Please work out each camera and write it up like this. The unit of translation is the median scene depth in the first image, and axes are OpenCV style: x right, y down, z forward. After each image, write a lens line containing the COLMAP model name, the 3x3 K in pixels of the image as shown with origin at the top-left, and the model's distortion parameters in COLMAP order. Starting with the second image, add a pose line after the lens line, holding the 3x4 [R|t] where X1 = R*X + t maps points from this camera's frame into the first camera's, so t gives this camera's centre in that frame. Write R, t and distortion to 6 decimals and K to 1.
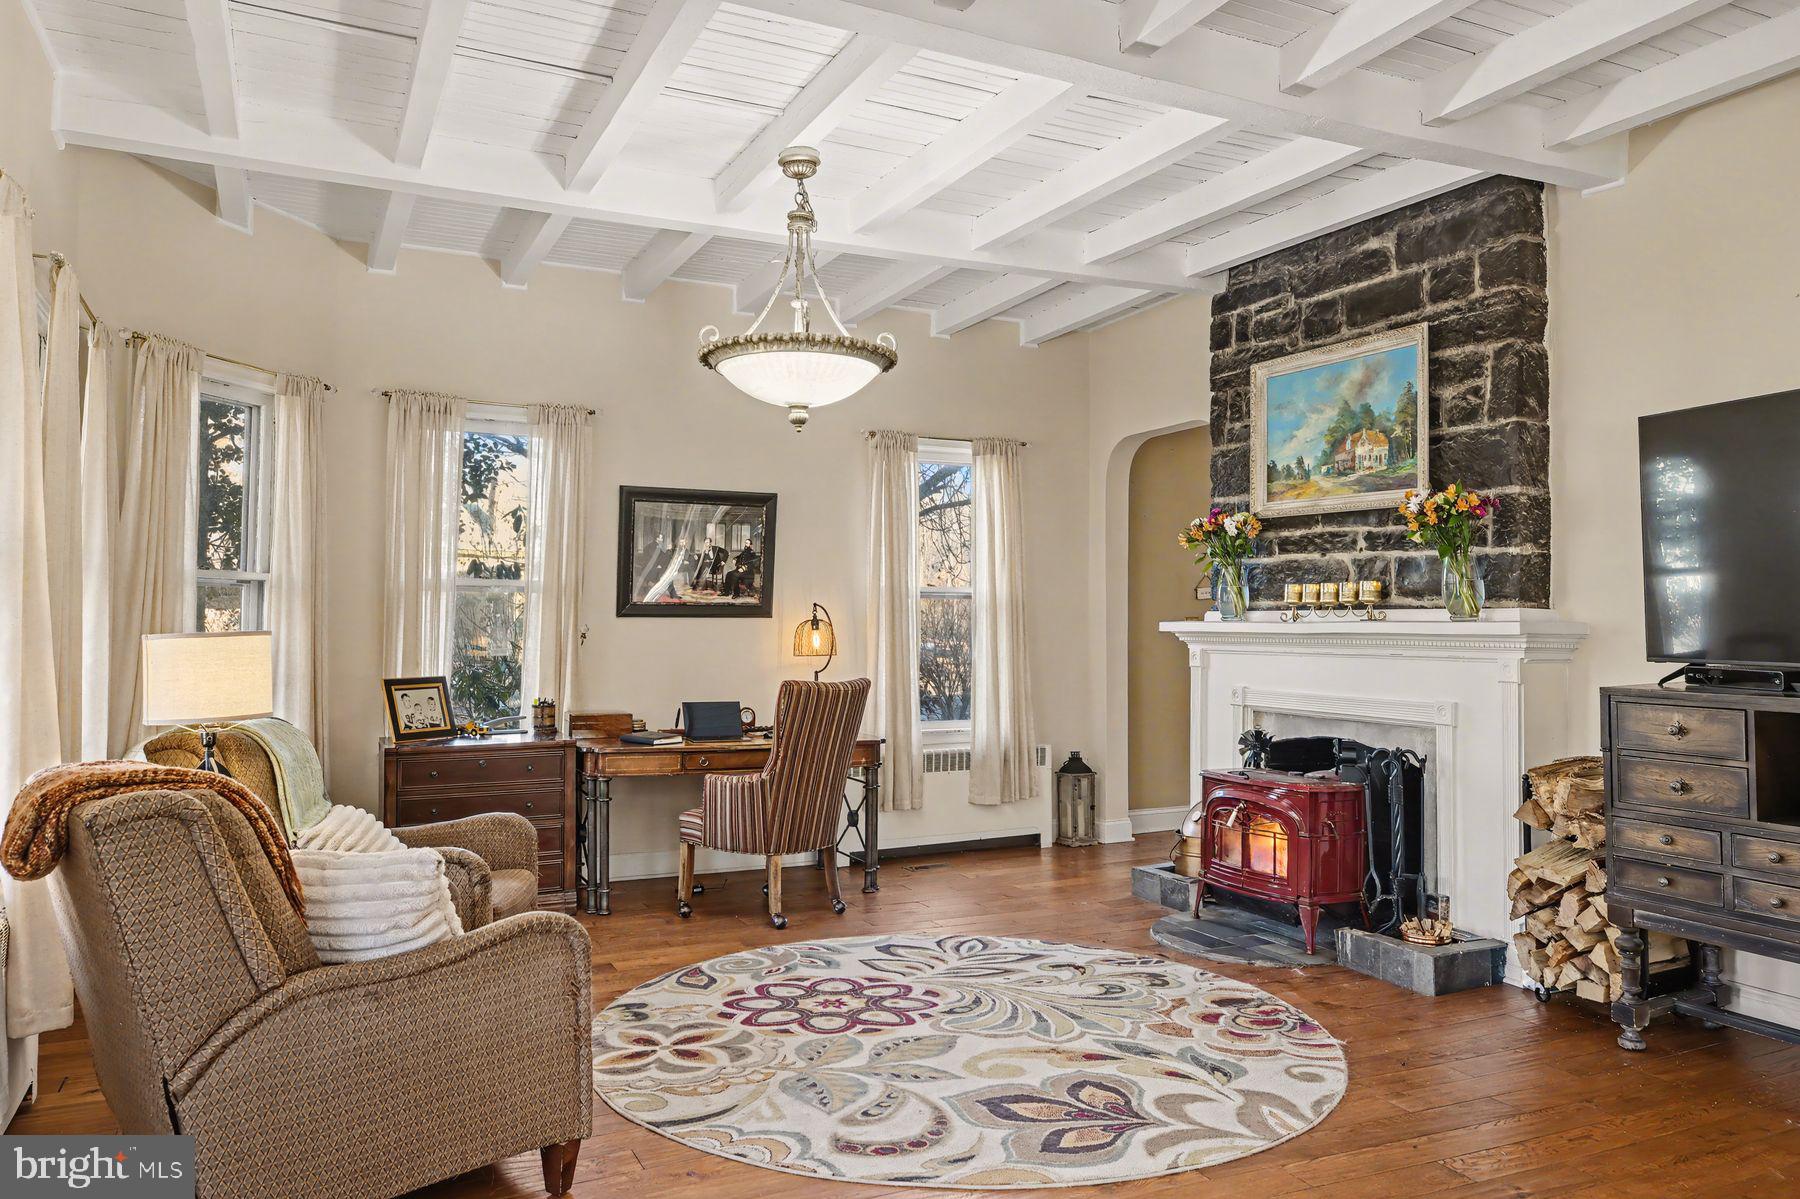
lens RADIAL K [[1241.1, 0, 903.0], [0, 1241.1, 571.4], [0, 0, 1]] dist [-0.003356, 0.000339]
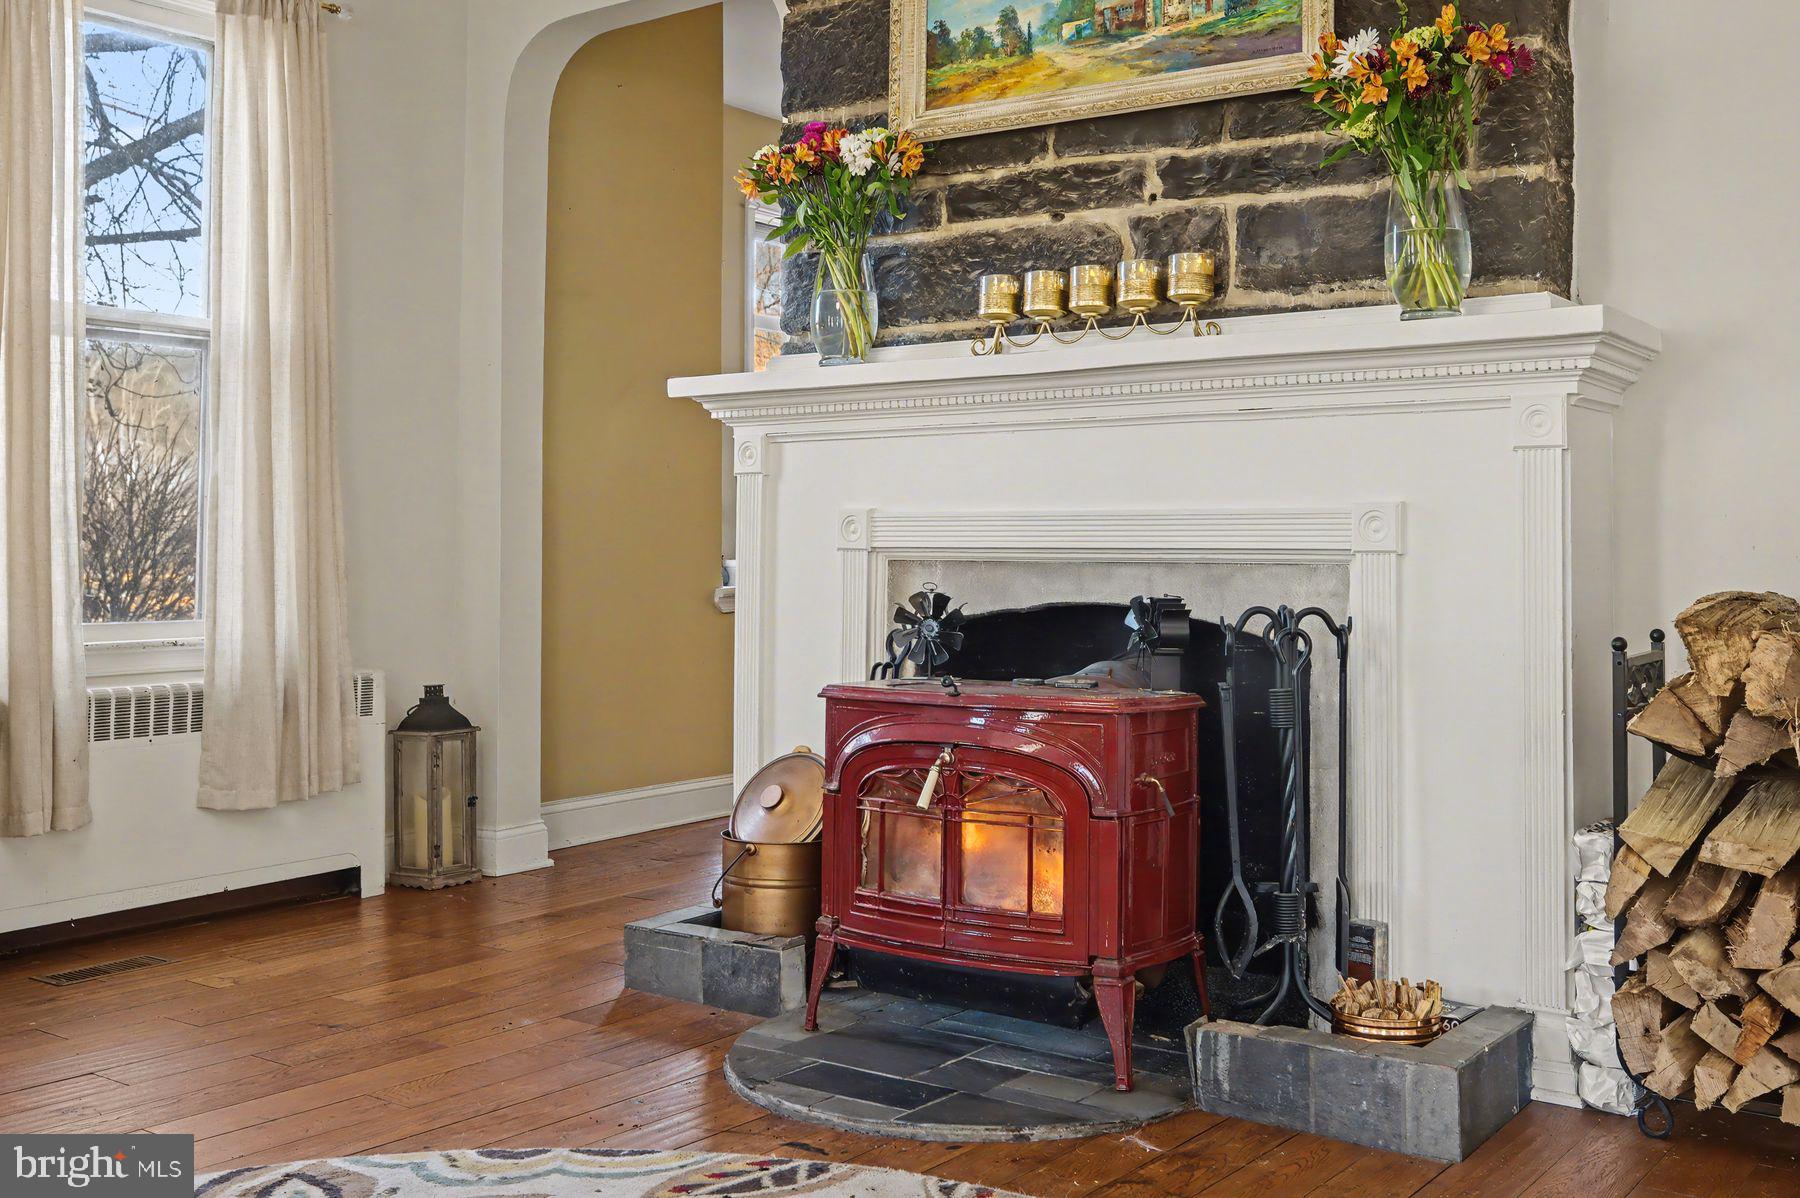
lens RADIAL K [[1806.7, 0, 900.8], [0, 1806.7, 465.9], [0, 0, 1]] dist [-0.018693, 0.033872]
pose [[0.887505, 0.016884, 0.460489, -0.028103], [-0.015653, 0.999856, -0.006491, 0.093507], [-0.460532, -0.001448, 0.887642, 0.458739]]
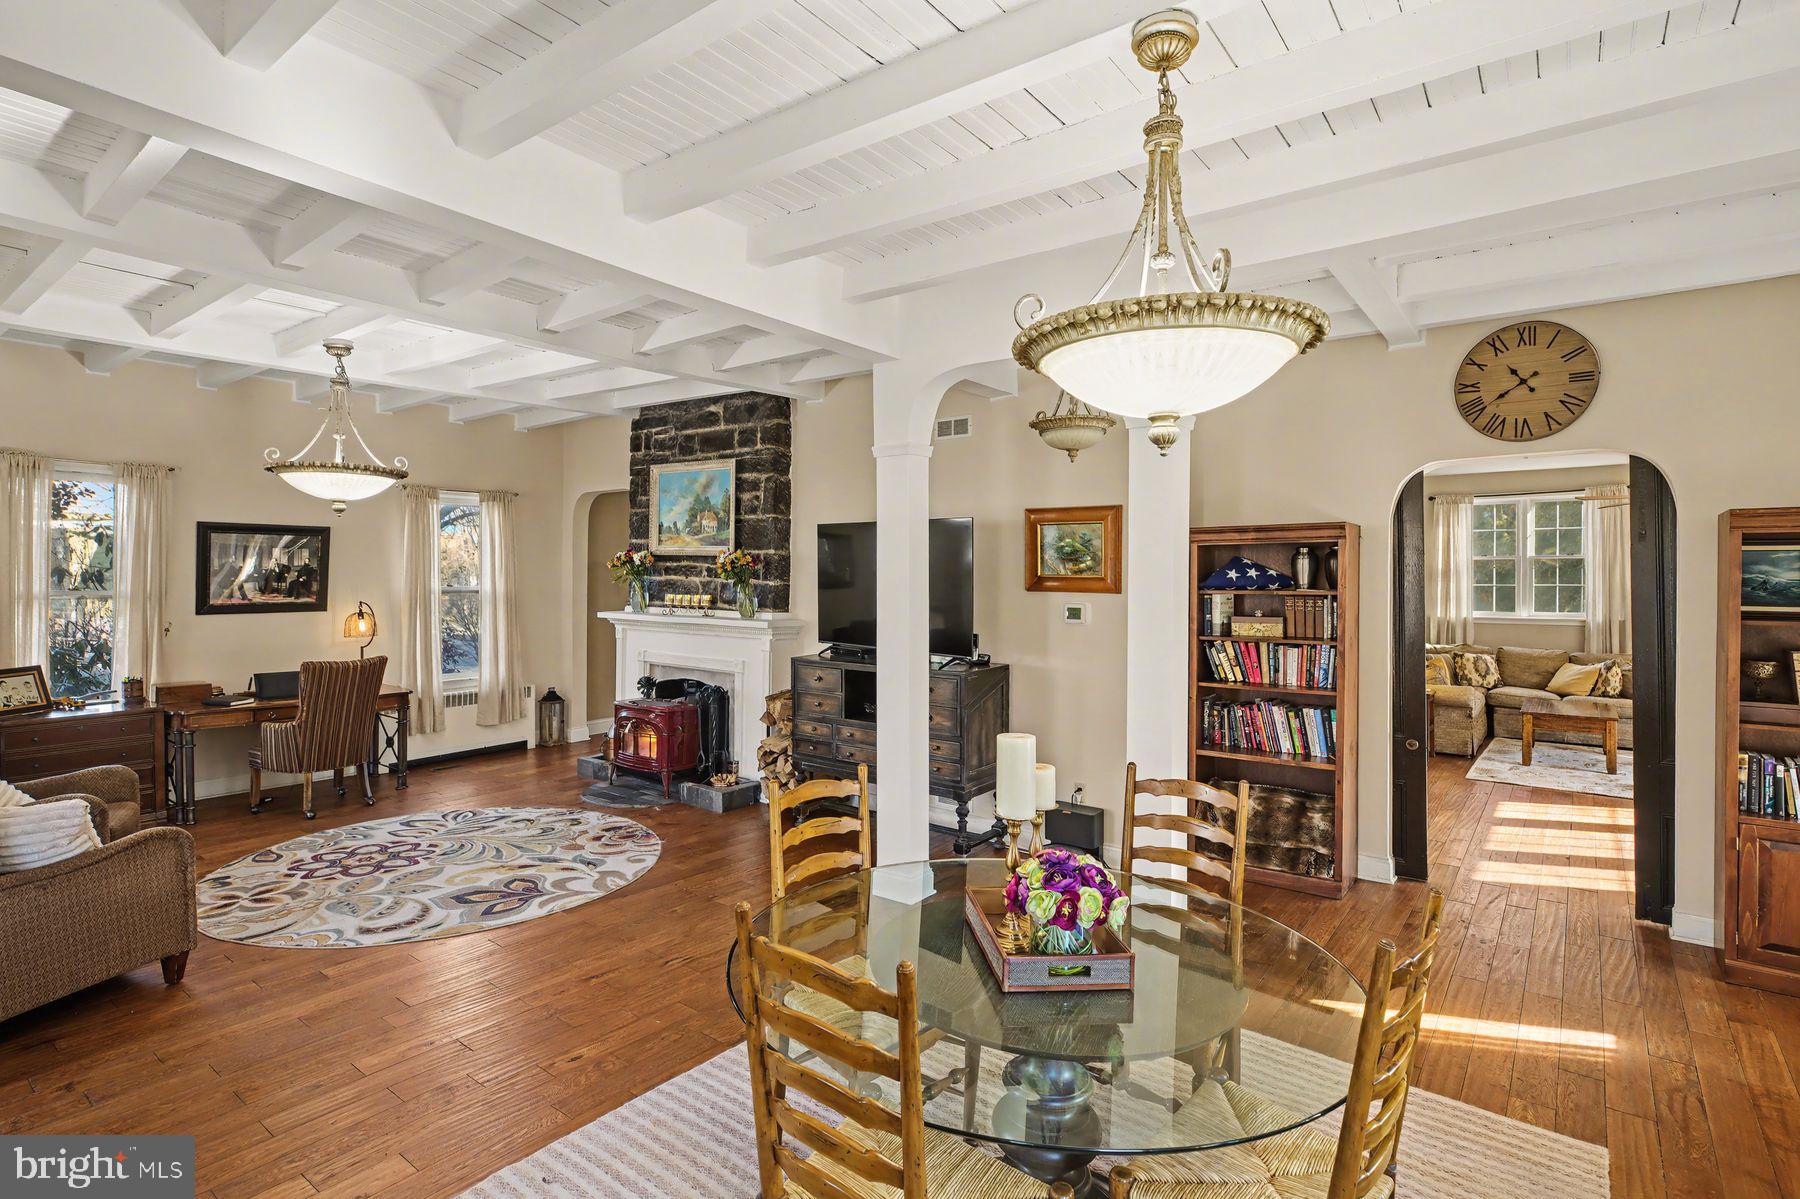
lens RADIAL K [[878.0, 0, 898.2], [0, 878.0, 578.8], [0, 0, 1]] dist [-0.016383, 0.010047]
pose [[0.894894, -0.001286, 0.446277, 0.050299], [-0.021985, 0.998655, 0.046964, -0.084469], [-0.445737, -0.051839, 0.893662, -0.294820]]
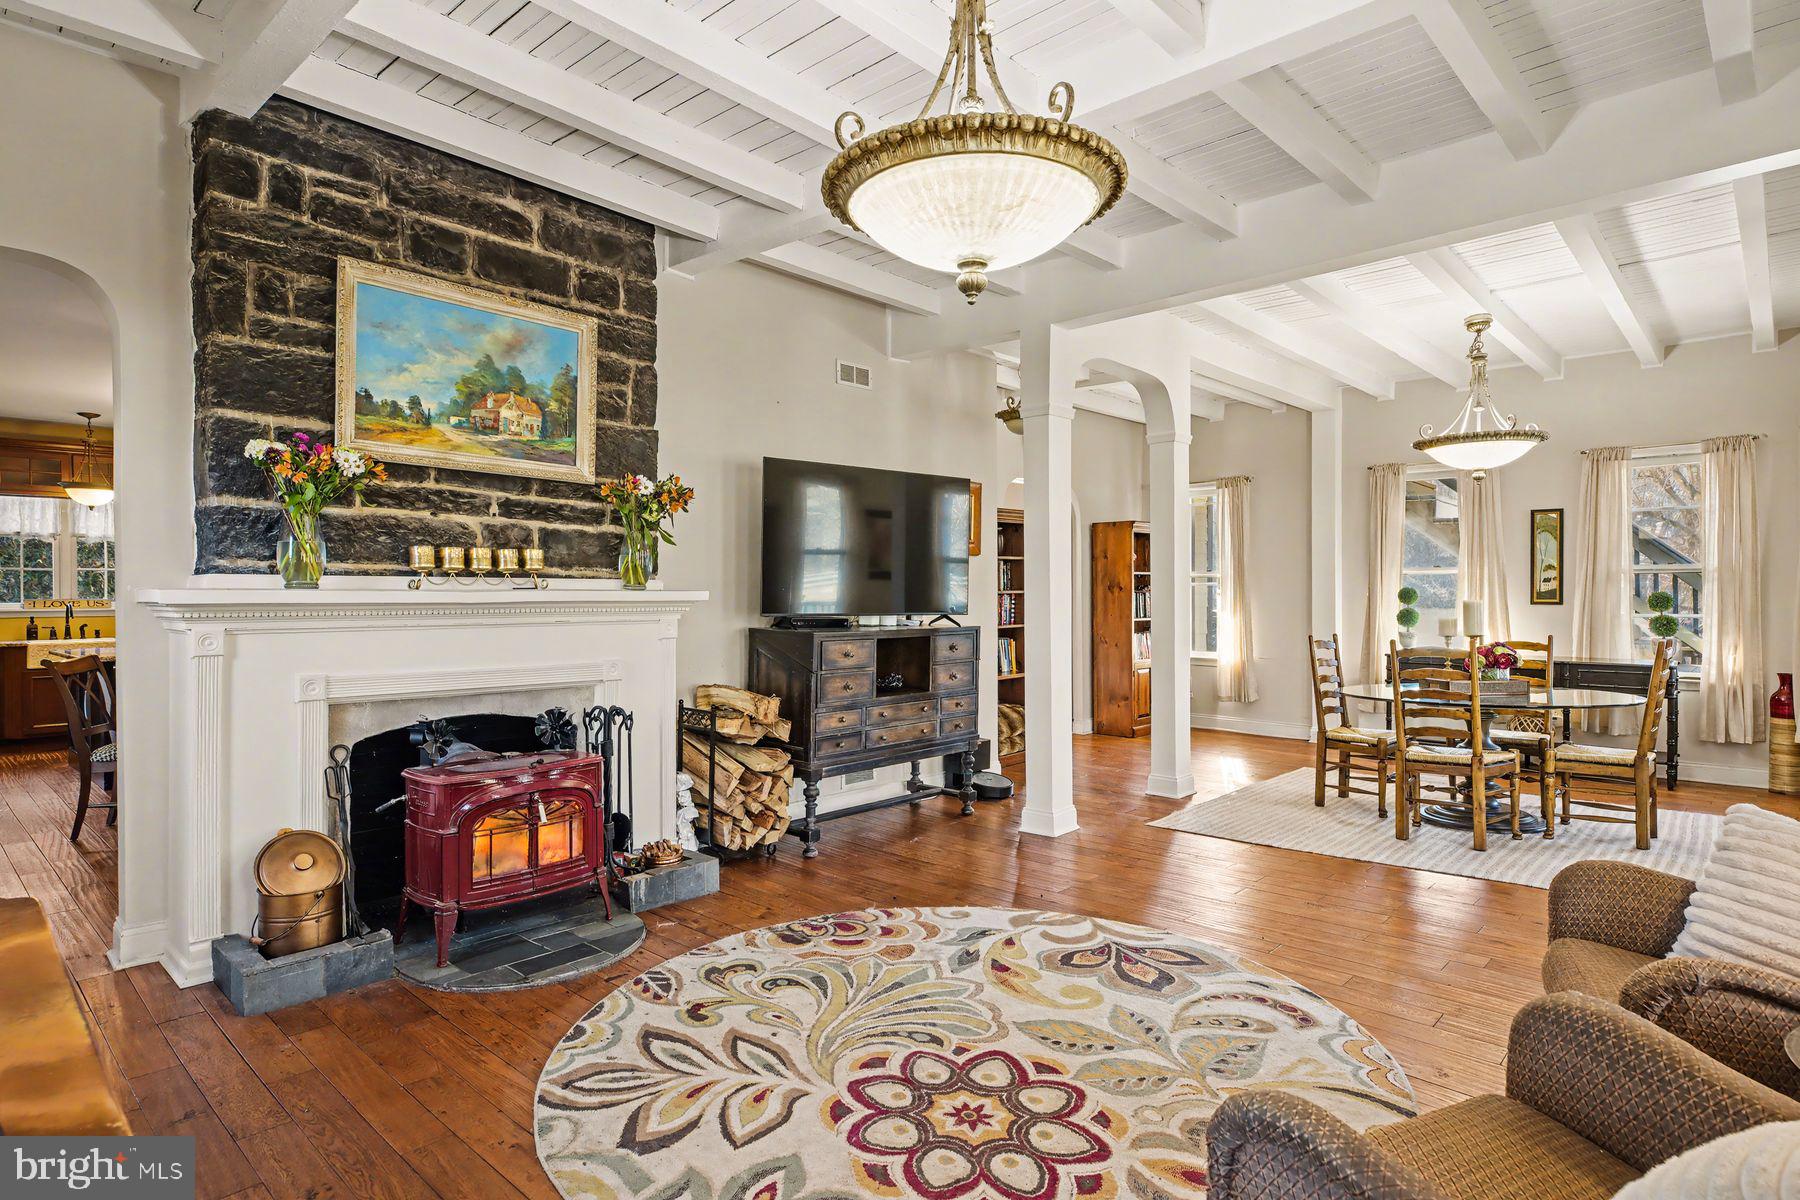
lens RADIAL K [[963.9, 0, 896.8], [0, 963.9, 596.7], [0, 0, 1]] dist [0.001349, 0.000124]
pose [[-0.360029, -0.006936, 0.932915, -0.460842], [-0.041336, 0.999109, -0.008525, 0.040918], [-0.932025, -0.041632, -0.359995, 1.019115]]
